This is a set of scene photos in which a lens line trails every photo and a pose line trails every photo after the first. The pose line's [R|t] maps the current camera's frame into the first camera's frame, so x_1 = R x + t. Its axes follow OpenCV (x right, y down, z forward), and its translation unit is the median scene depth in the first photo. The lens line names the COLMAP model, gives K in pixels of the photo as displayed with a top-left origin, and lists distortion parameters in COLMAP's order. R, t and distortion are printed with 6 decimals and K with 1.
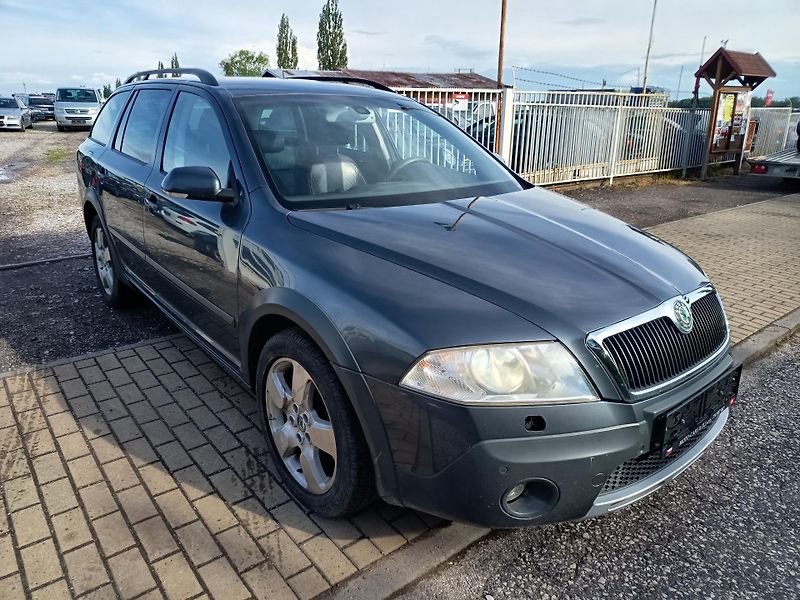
lens RADIAL K [[556.0, 0, 395.9], [0, 556.0, 303.4], [0, 0, 1]] dist [-0.011395, 0.023189]
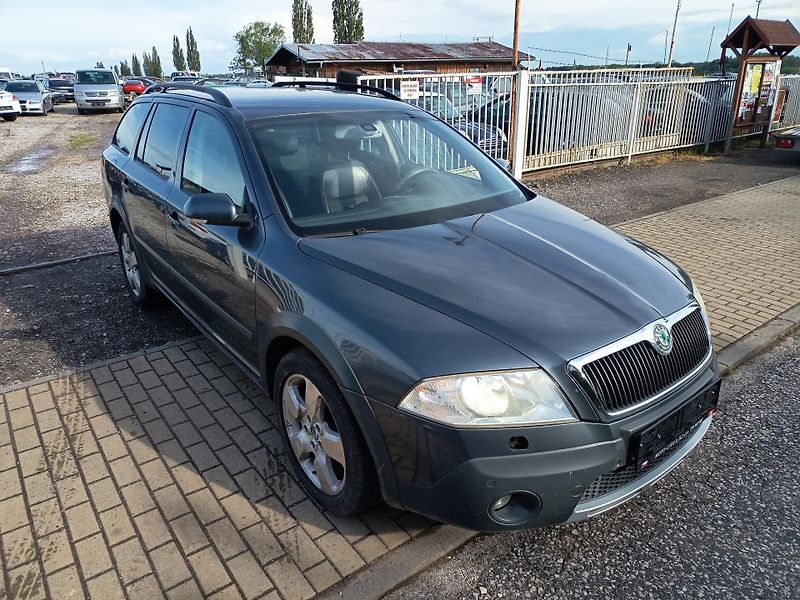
lens RADIAL K [[556.0, 0, 393.6], [0, 556.0, 309.9], [0, 0, 1]] dist [-0.011395, 0.023189]
pose [[0.999092, -0.009821, -0.041451, 0.032927], [0.012297, 0.998128, 0.059910, -0.085974], [0.040785, -0.060365, 0.997343, -0.078828]]
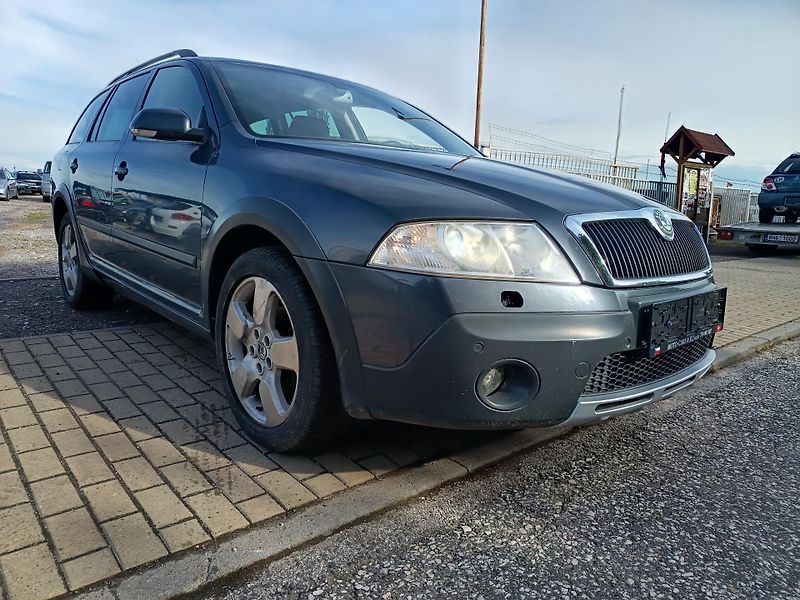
lens RADIAL K [[556.0, 0, 396.0], [0, 556.0, 312.8], [0, 0, 1]] dist [-0.011395, 0.023189]
pose [[0.999297, 0.015735, 0.034032, 0.017805], [-0.010840, 0.990161, -0.139514, 0.260913], [-0.035893, 0.139047, 0.989635, 0.066765]]
